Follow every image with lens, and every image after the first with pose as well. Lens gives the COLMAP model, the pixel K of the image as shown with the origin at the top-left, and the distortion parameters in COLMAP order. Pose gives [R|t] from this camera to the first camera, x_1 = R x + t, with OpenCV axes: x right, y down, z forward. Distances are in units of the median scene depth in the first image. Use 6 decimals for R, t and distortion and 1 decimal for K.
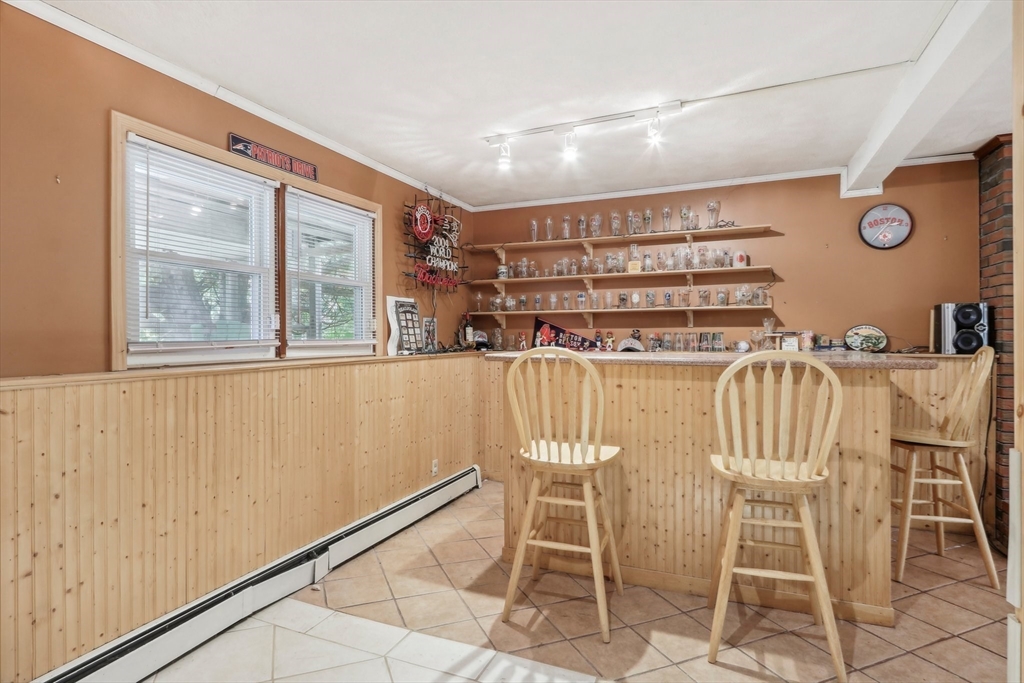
lens RADIAL K [[536.1, 0, 510.8], [0, 536.1, 343.6], [0, 0, 1]] dist [-0.000870, -0.000455]
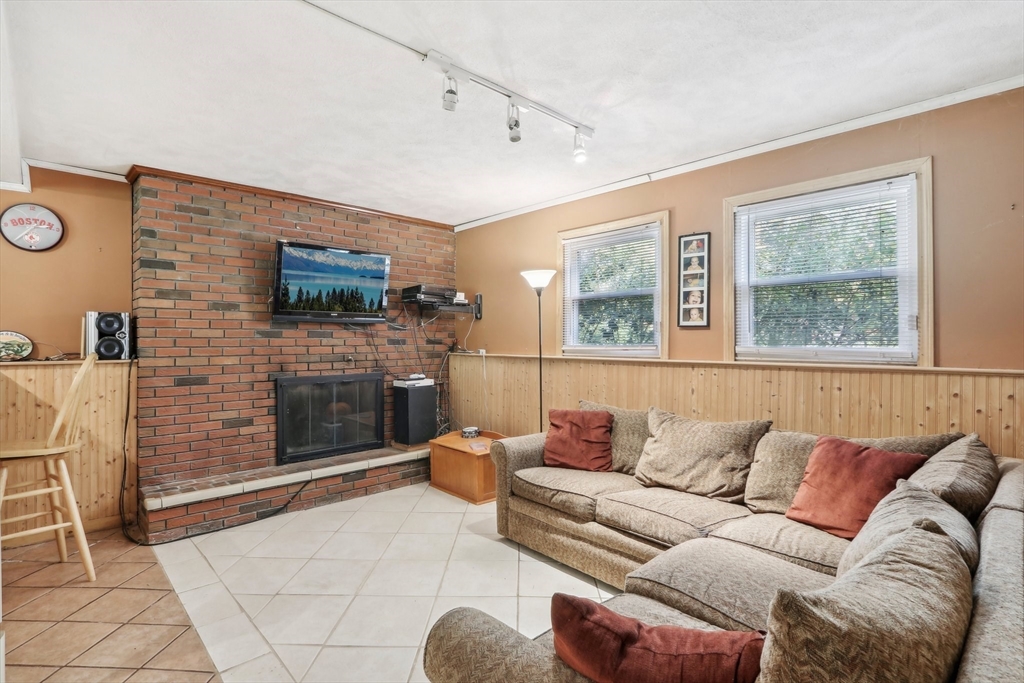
lens RADIAL K [[495.0, 0, 509.1], [0, 495.0, 335.6], [0, 0, 1]] dist [-0.019136, 0.000626]
pose [[0.395916, 0.008925, 0.918244, 0.268082], [0.011917, 0.999819, -0.014856, -0.004529], [-0.918210, 0.016825, 0.395737, -0.121858]]
